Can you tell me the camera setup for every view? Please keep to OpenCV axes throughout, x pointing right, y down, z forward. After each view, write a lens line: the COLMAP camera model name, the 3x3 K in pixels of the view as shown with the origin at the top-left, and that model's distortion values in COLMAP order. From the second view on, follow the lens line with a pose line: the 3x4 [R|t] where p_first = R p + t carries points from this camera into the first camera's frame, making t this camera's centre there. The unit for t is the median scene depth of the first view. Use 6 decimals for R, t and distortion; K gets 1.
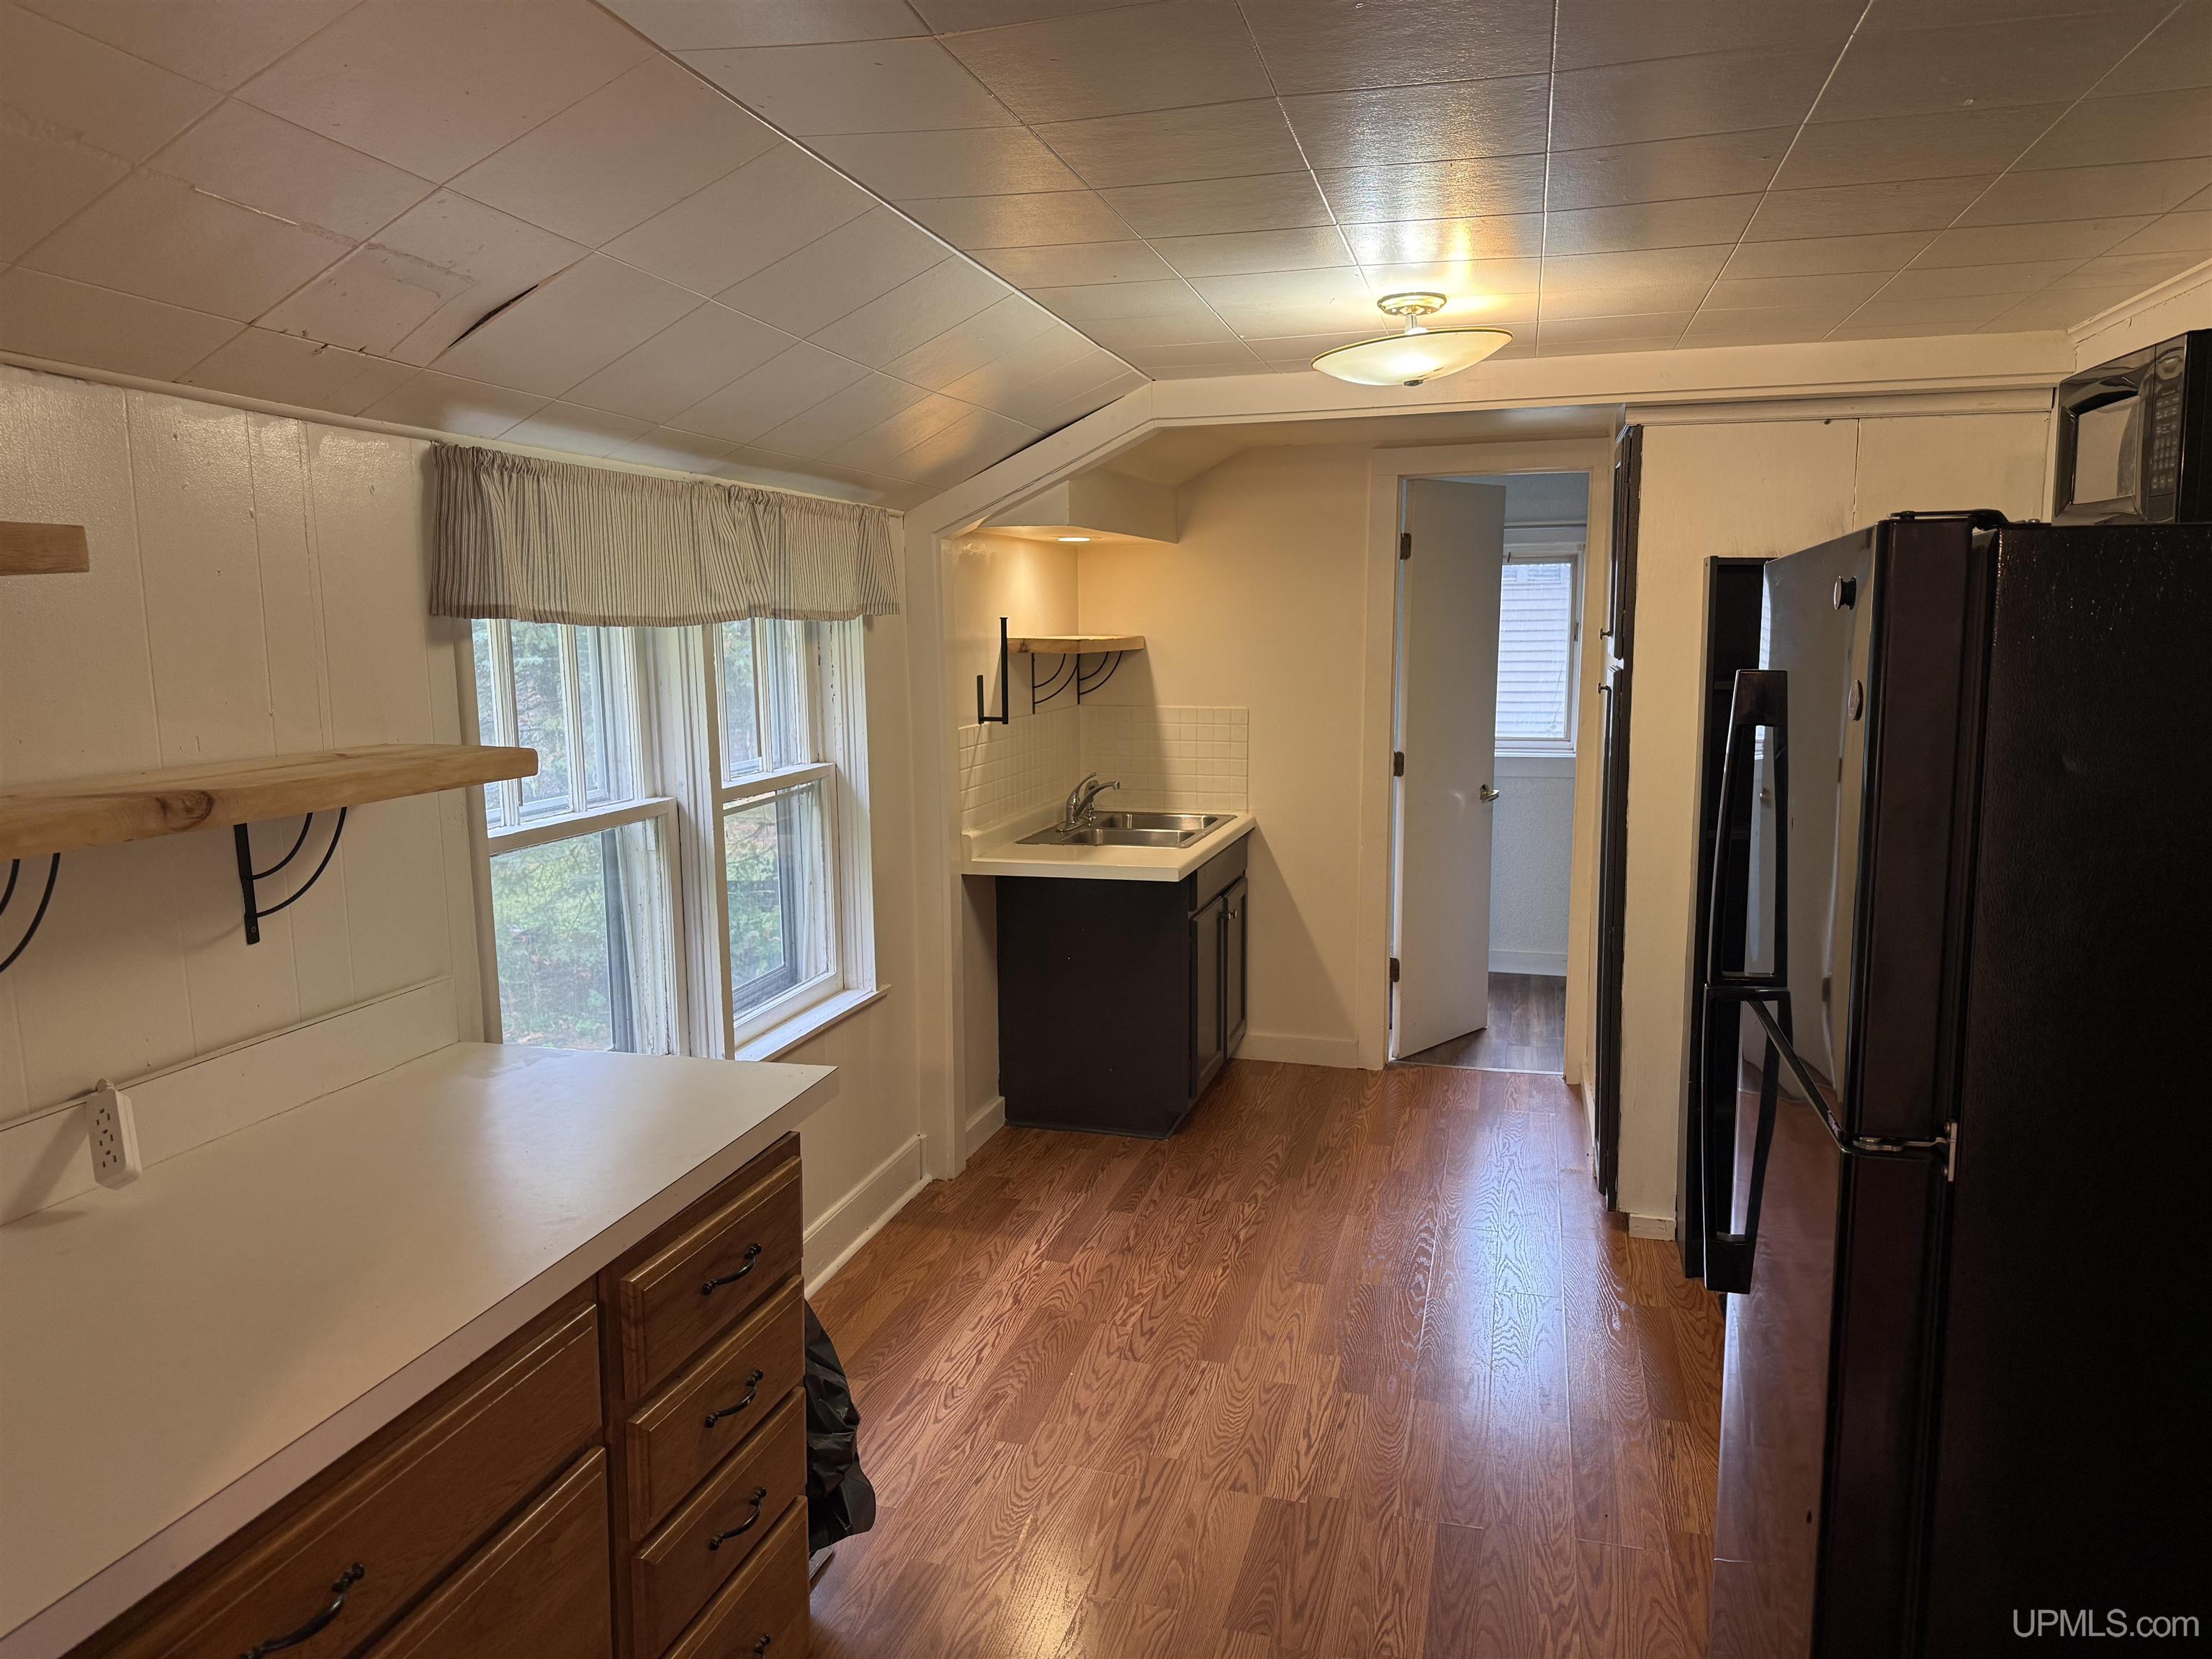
lens RADIAL K [[1549.9, 0, 1103.0], [0, 1549.9, 834.0], [0, 0, 1]] dist [-0.006887, -0.010343]
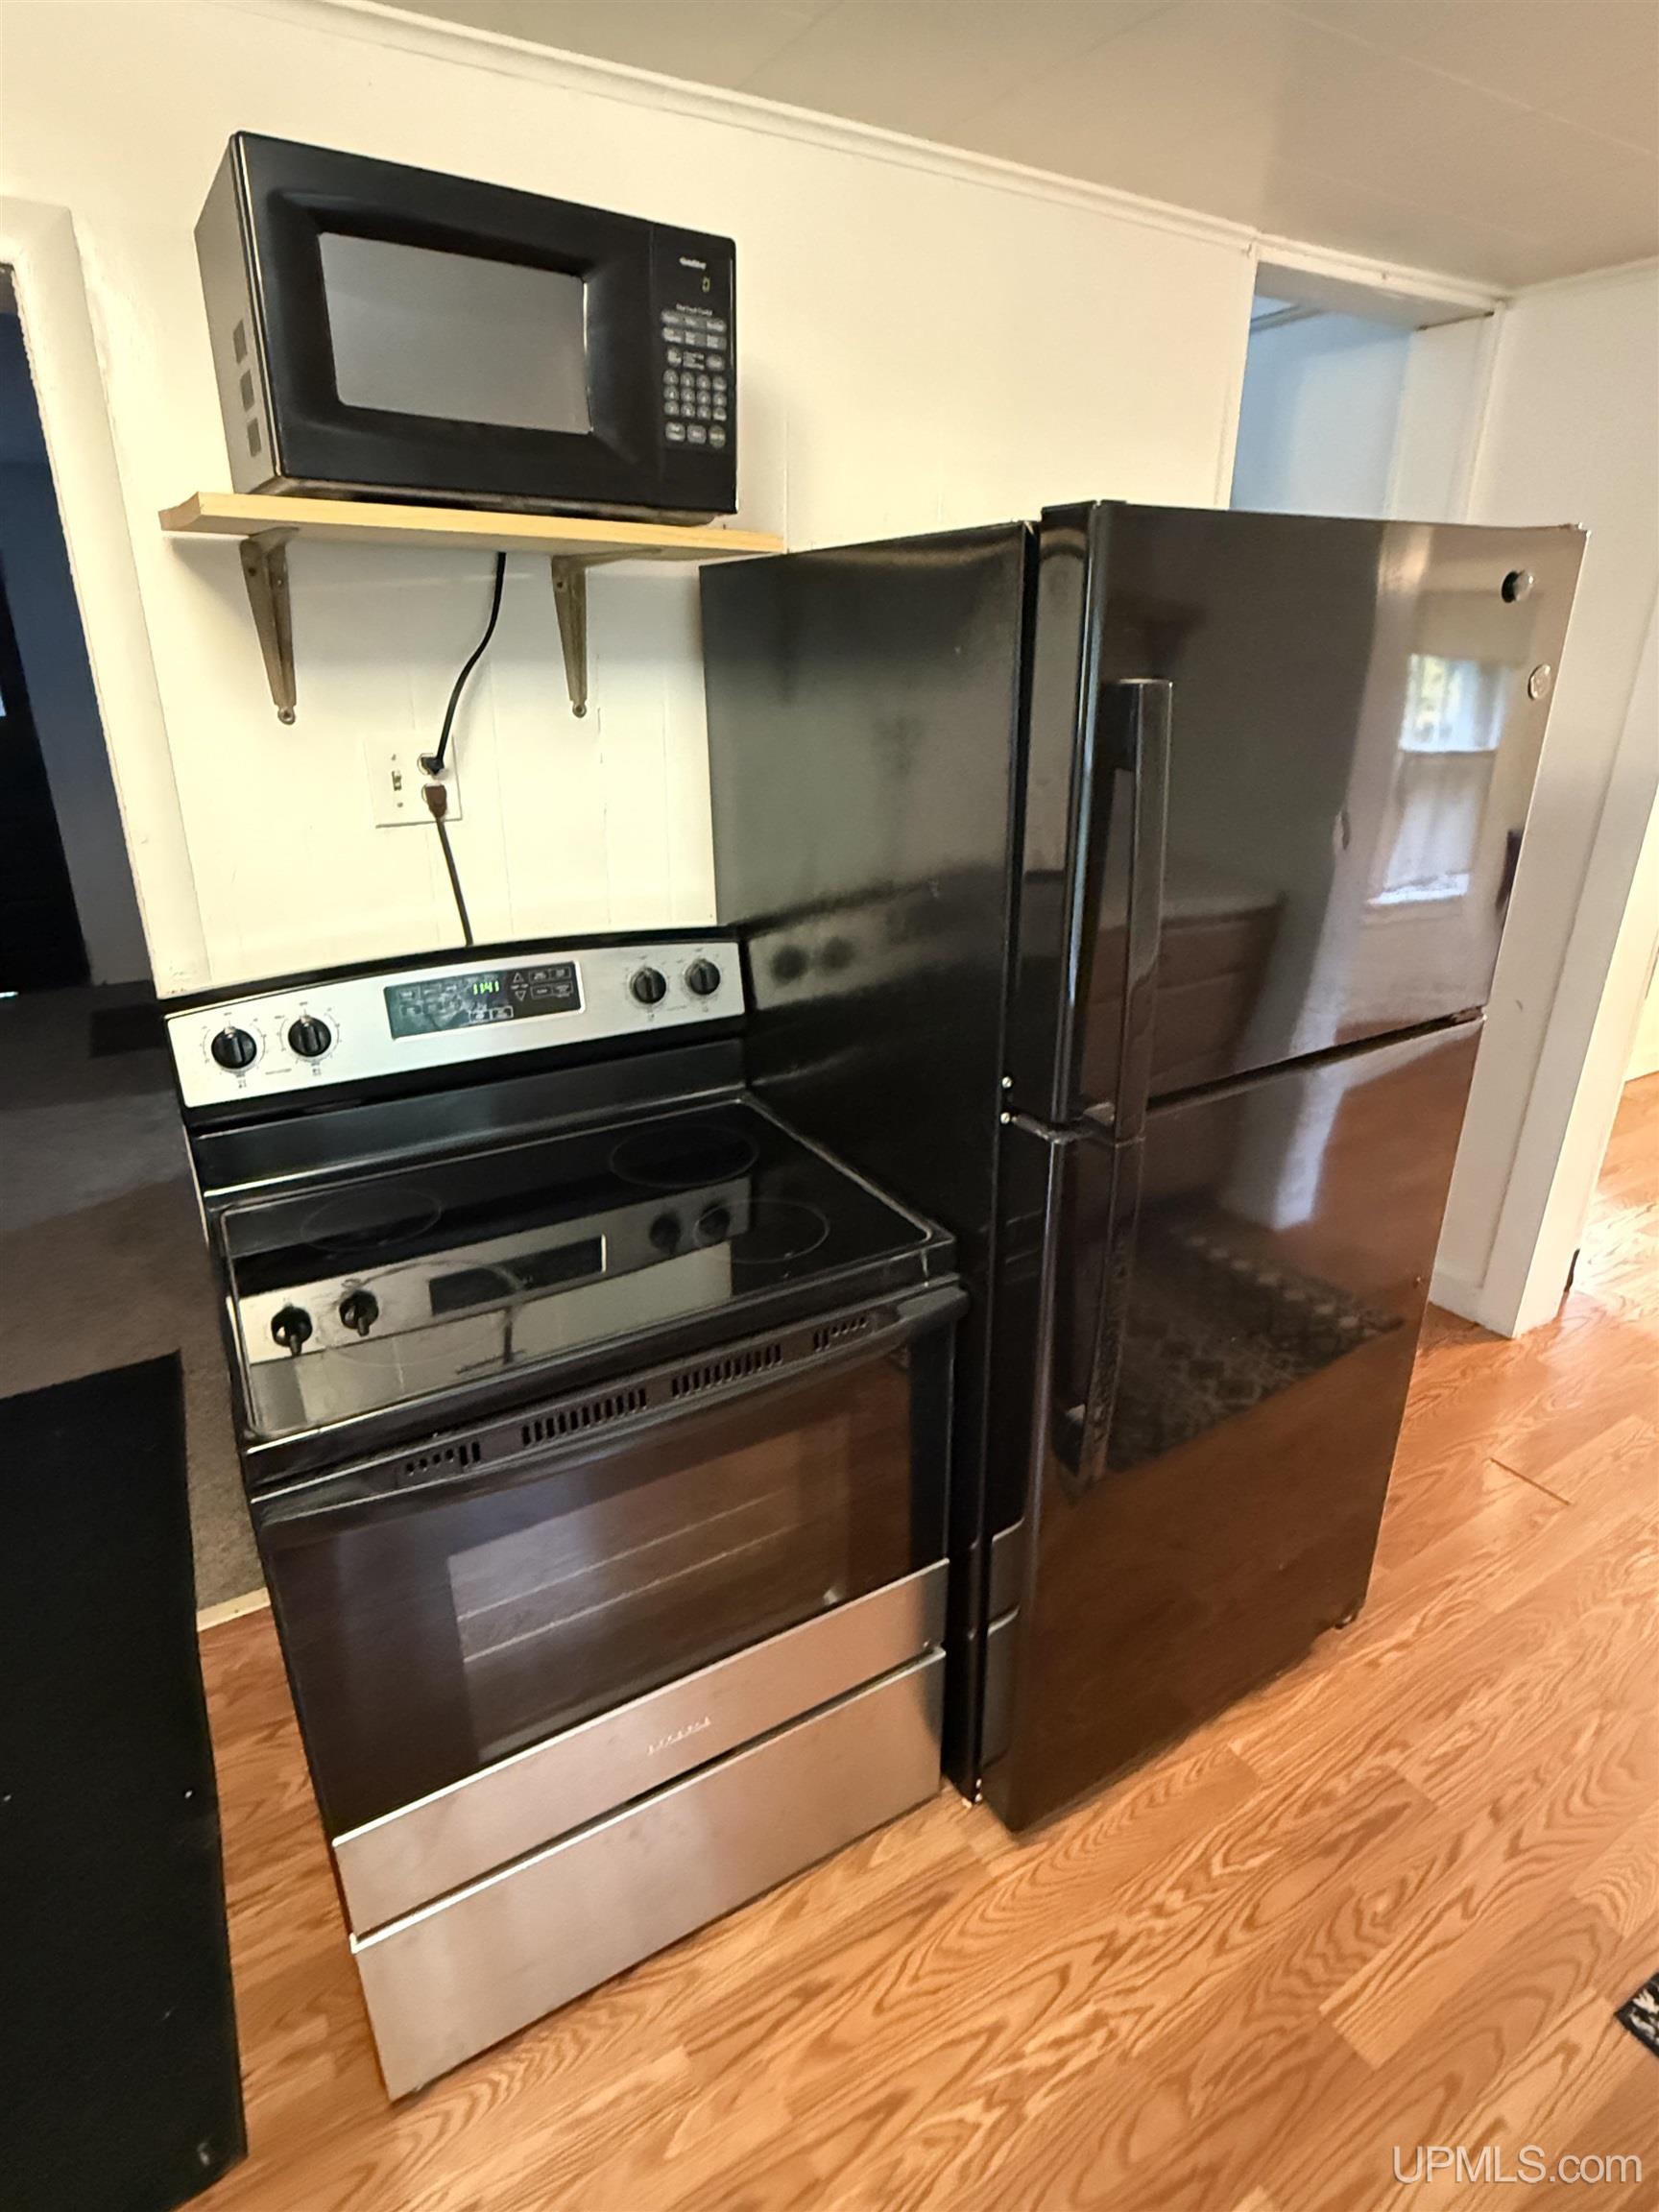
lens RADIAL K [[1140.6, 0, 836.9], [0, 1140.6, 1093.6], [0, 0, 1]] dist [0.001862, -0.001138]
pose [[-0.724291, -0.243613, 0.645023, 0.100300], [0.098175, 0.889532, 0.446199, -0.117836], [-0.682469, 0.386504, -0.620364, 0.957363]]
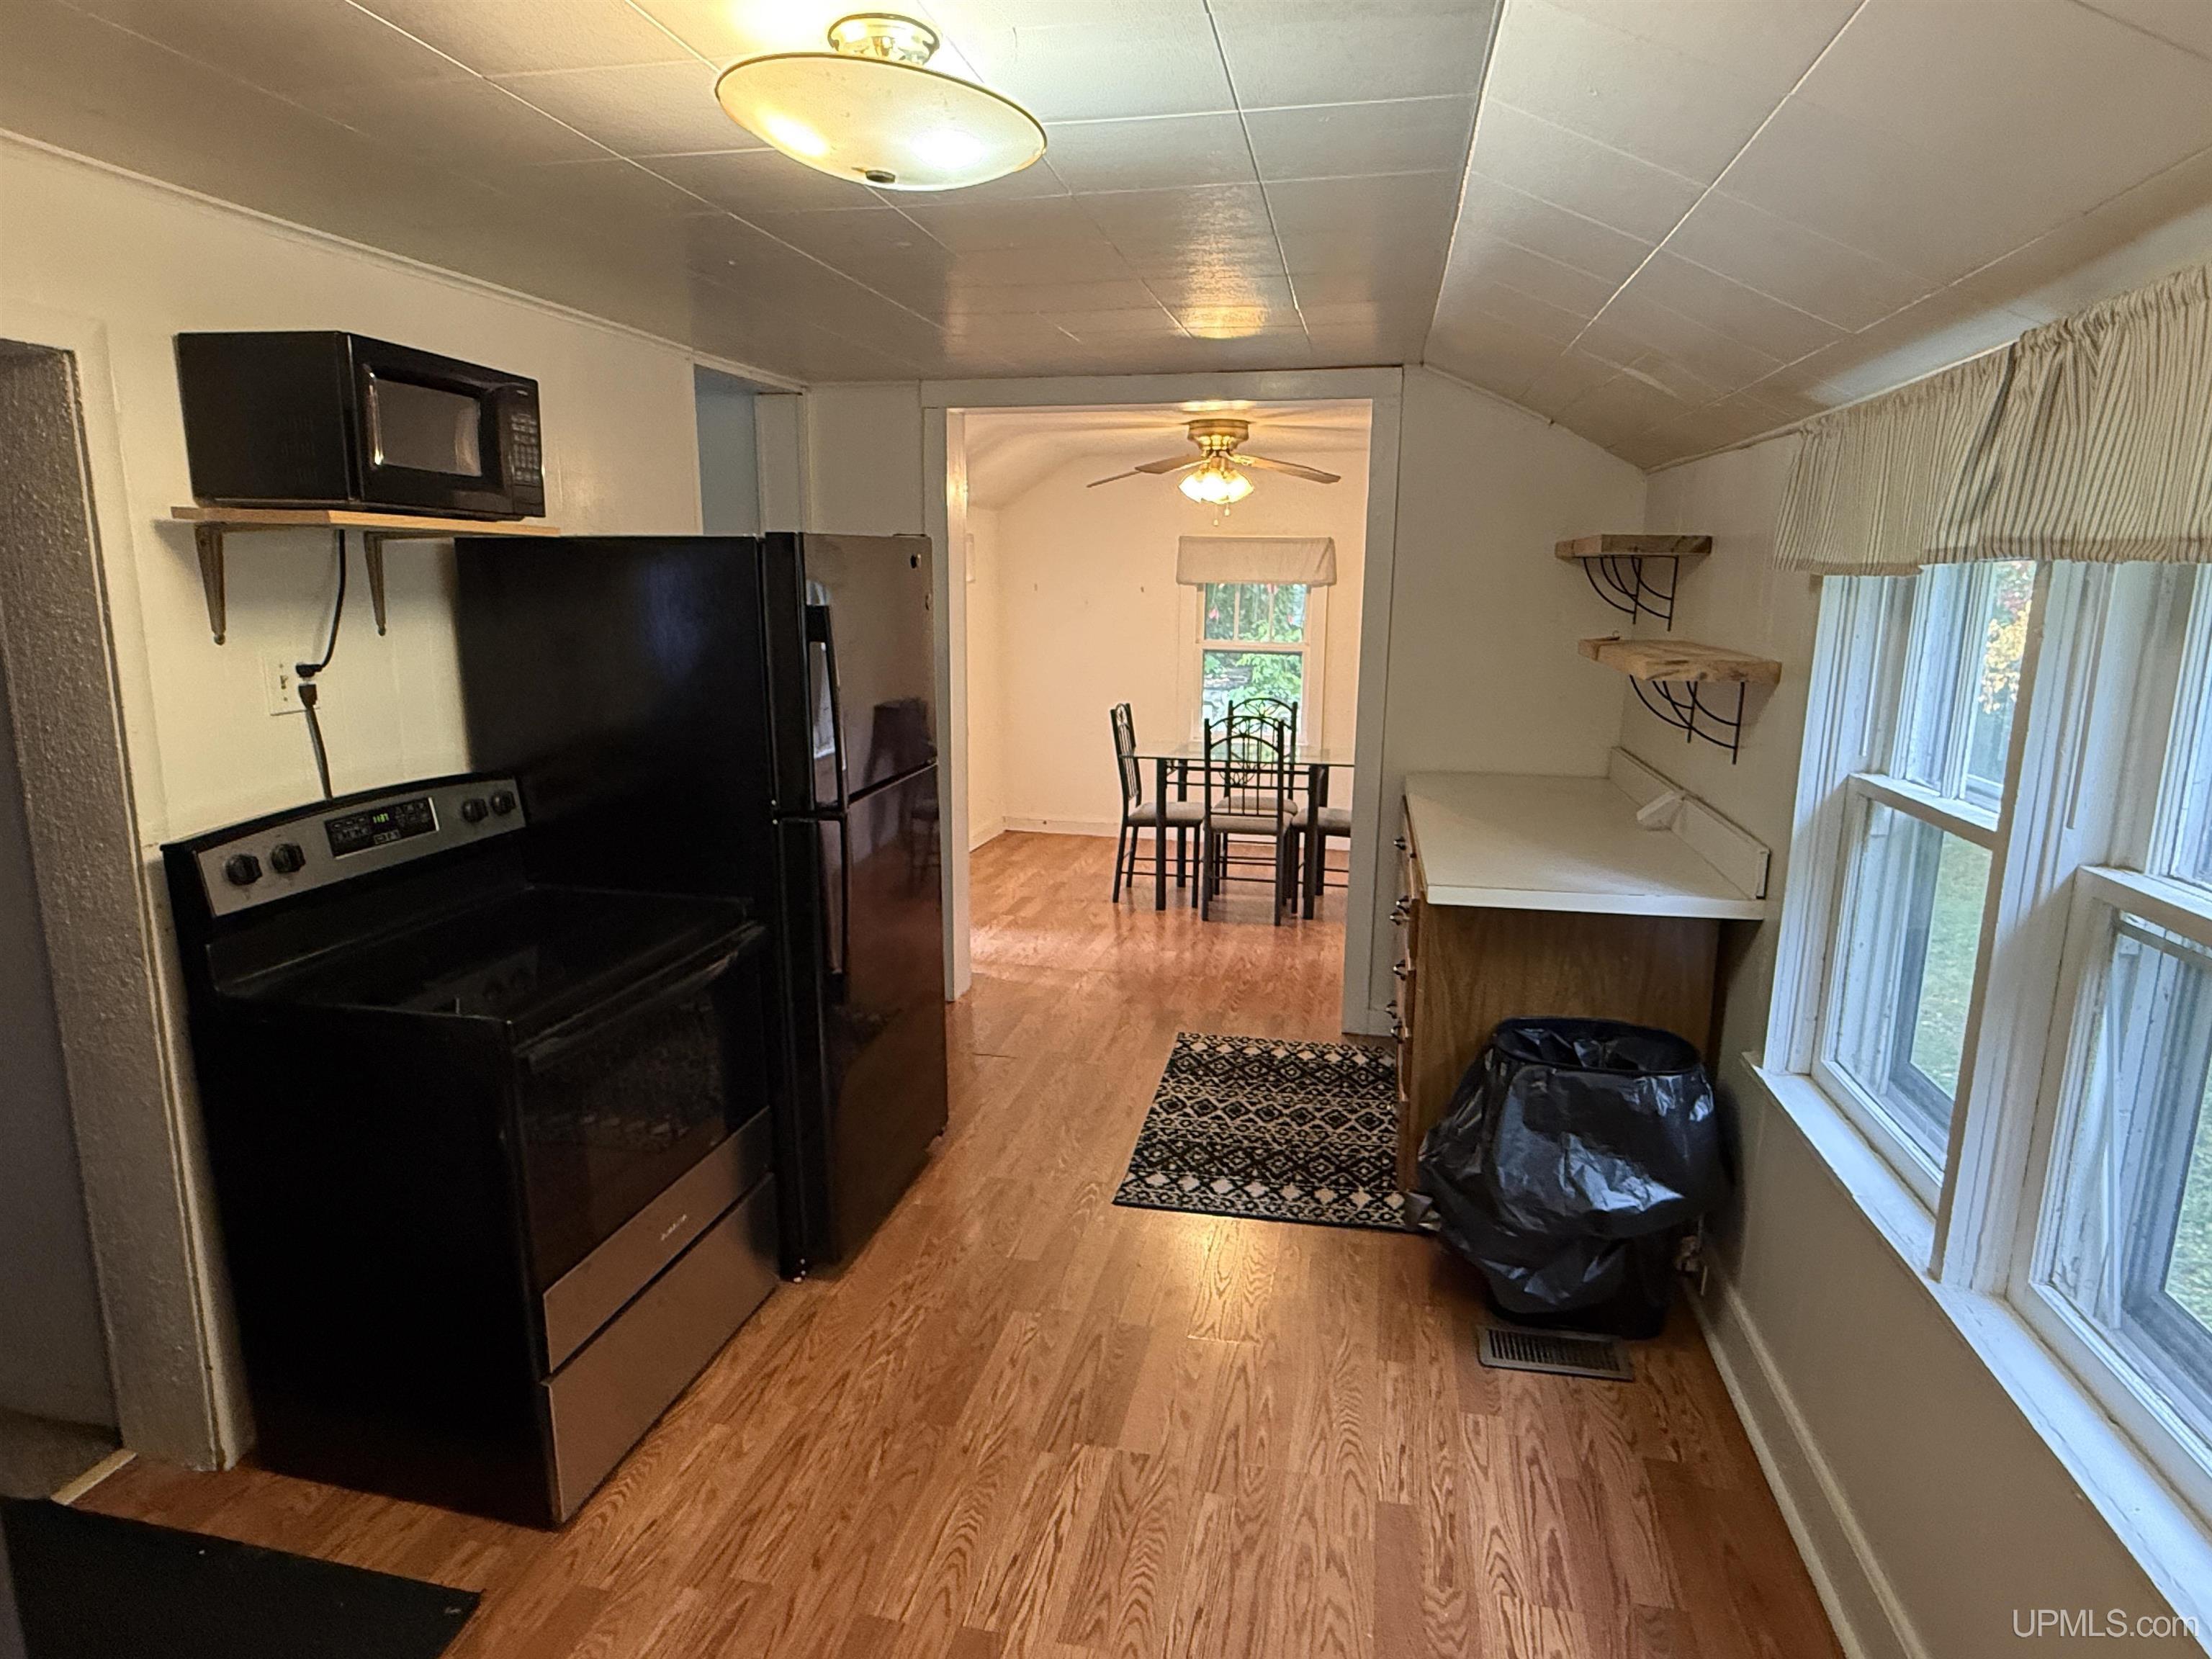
lens RADIAL K [[1234.3, 0, 1094.3], [0, 1234.3, 838.7], [0, 0, 1]] dist [-0.001862, 0.002398]
pose [[-0.999245, 0.013150, -0.036570, 0.127948], [-0.000119, 0.939973, 0.341248, -0.199256], [0.038863, 0.340994, -0.939262, 1.461952]]
